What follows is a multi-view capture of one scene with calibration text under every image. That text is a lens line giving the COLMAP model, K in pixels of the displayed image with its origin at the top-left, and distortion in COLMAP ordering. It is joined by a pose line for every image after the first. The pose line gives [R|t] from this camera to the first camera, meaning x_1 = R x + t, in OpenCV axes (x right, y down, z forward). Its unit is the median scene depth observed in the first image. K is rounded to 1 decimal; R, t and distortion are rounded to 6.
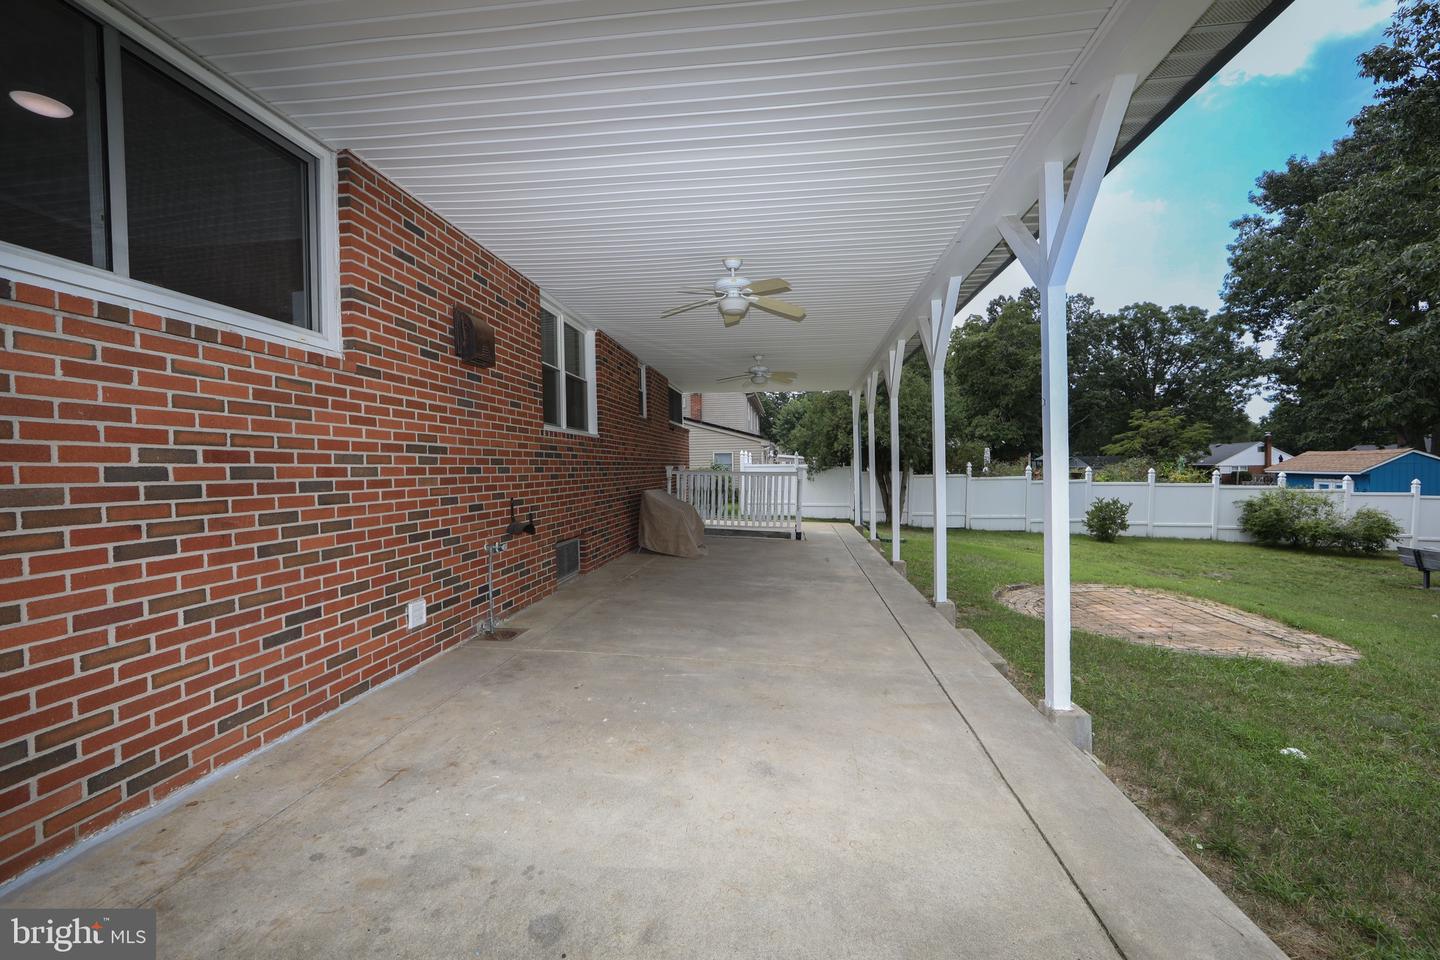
lens RADIAL K [[599.7, 0, 720.0], [0, 599.7, 480.0], [0, 0, 1]] dist [-0.002546, -0.000128]
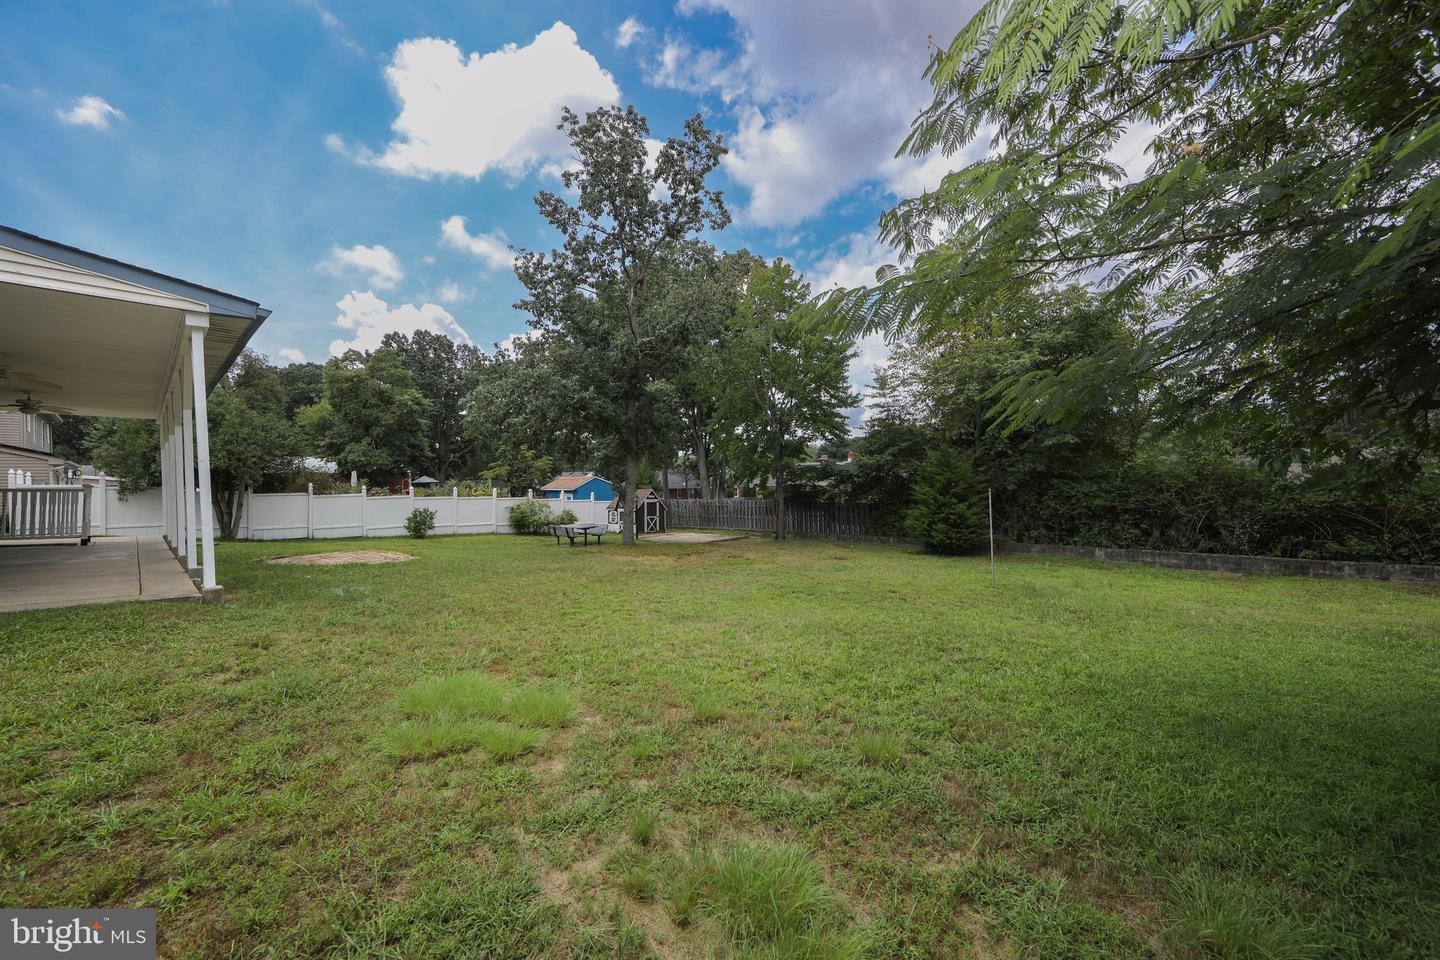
lens RADIAL K [[565.5, 0, 720.0], [0, 565.5, 480.0], [0, 0, 1]] dist [-0.000945, -0.000201]
pose [[0.595218, 0.005440, 0.803546, -0.009523], [0.027700, 0.999244, -0.027284, 0.018851], [-0.803087, 0.038498, 0.594617, -0.348610]]
